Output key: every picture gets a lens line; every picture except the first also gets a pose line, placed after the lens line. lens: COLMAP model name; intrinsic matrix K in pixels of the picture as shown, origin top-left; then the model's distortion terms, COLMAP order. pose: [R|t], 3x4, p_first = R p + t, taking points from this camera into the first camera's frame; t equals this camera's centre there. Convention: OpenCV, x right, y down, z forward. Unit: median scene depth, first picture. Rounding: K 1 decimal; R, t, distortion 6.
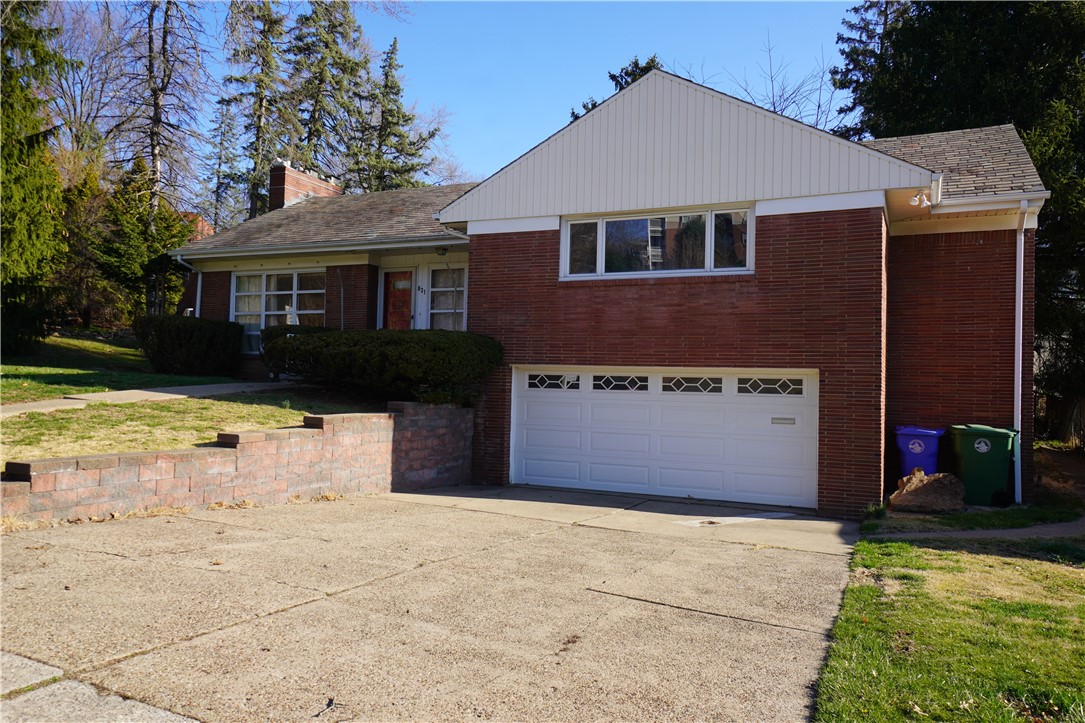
lens RADIAL K [[822.2, 0, 539.8], [0, 822.2, 363.2], [0, 0, 1]] dist [0.045960, 0.007263]
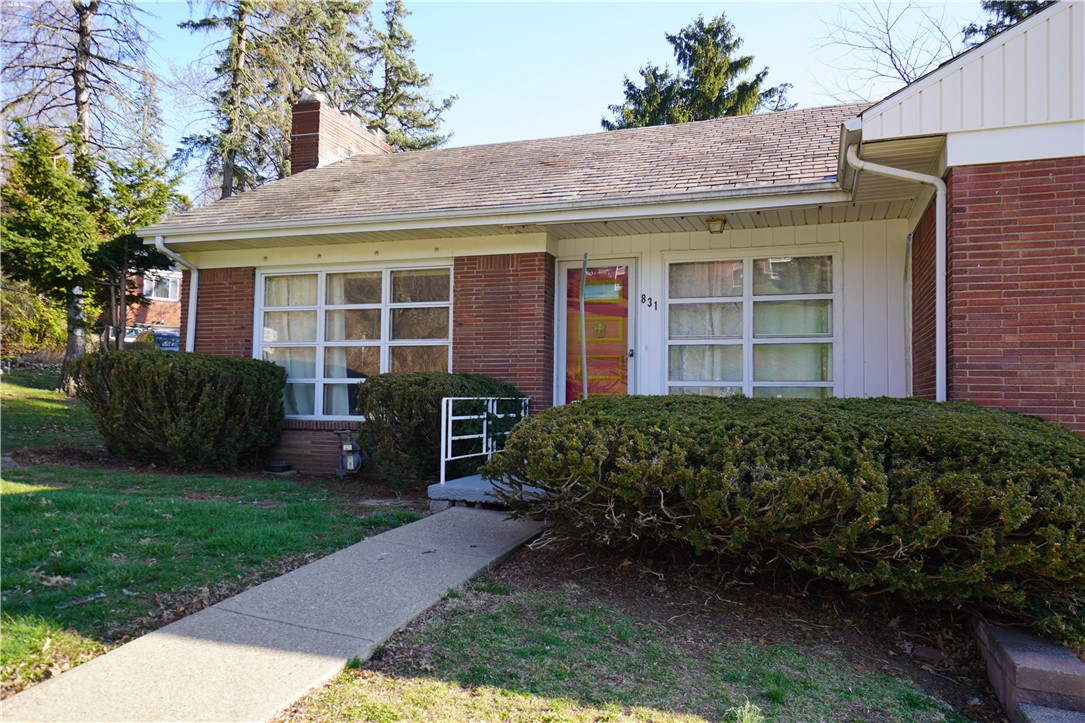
lens RADIAL K [[822.2, 0, 545.4], [0, 822.2, 362.7], [0, 0, 1]] dist [0.045960, 0.007263]
pose [[0.994836, -0.005232, 0.101365, -0.202373], [0.006922, 0.999843, -0.016328, -0.032065], [-0.101264, 0.016946, 0.994715, 0.371255]]
